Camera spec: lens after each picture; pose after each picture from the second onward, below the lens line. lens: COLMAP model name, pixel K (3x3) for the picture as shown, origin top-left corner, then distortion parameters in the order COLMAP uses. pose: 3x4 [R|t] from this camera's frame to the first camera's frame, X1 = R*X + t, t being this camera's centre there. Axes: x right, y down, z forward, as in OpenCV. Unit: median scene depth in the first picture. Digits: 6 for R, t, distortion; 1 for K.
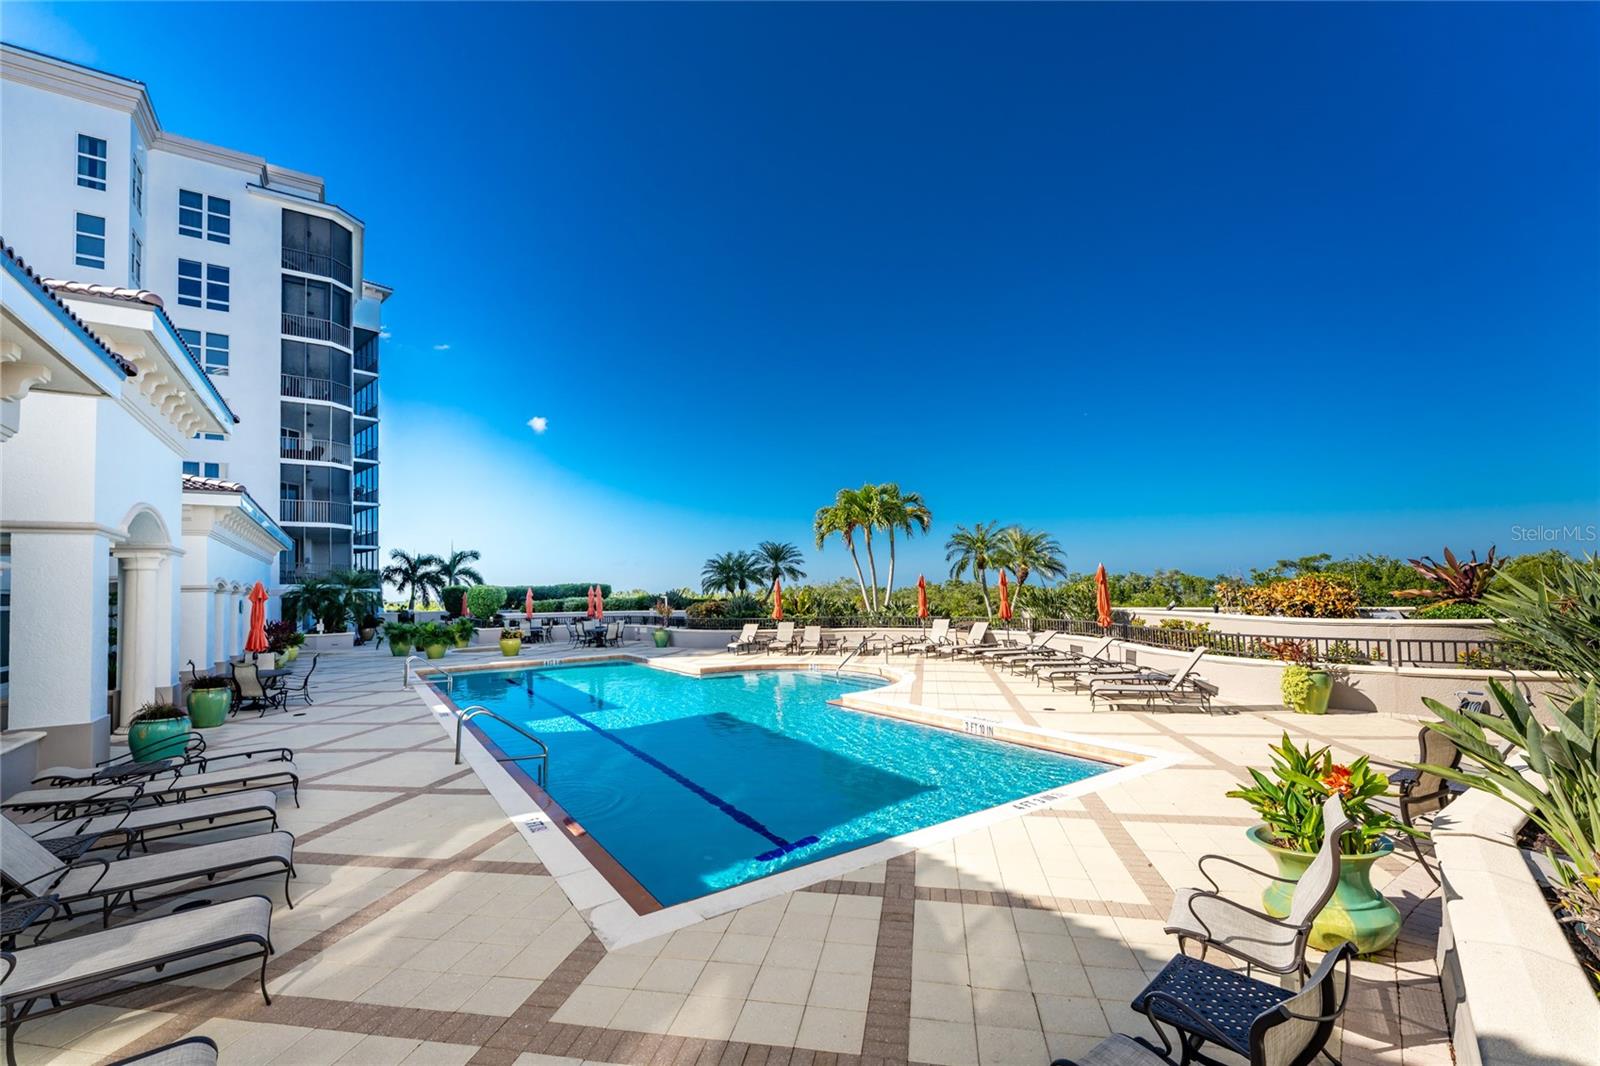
lens RADIAL K [[658.5, 0, 793.3], [0, 658.5, 543.6], [0, 0, 1]] dist [-0.002642, -0.000807]
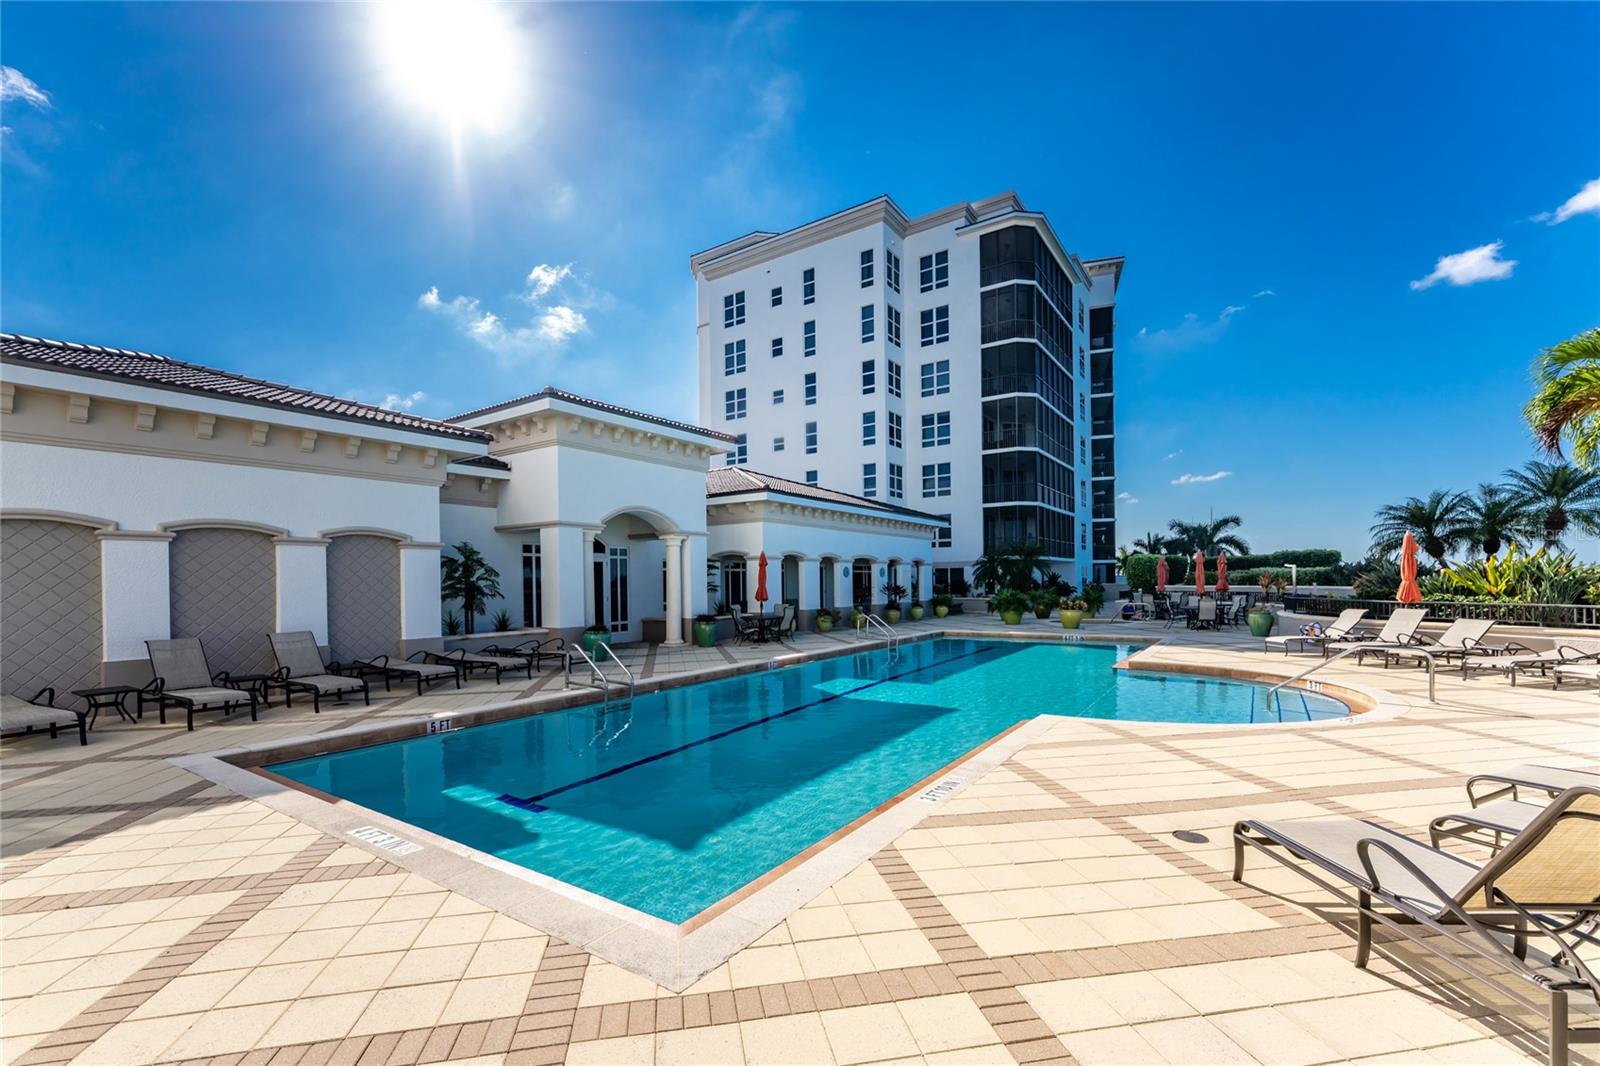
lens RADIAL K [[671.8, 0, 799.2], [0, 671.8, 573.5], [0, 0, 1]] dist [0.000533, 0.000120]
pose [[0.365271, 0.010337, -0.930844, 0.233586], [0.068834, 0.996901, 0.038082, 0.022968], [0.928353, -0.077984, 0.363427, 0.225426]]
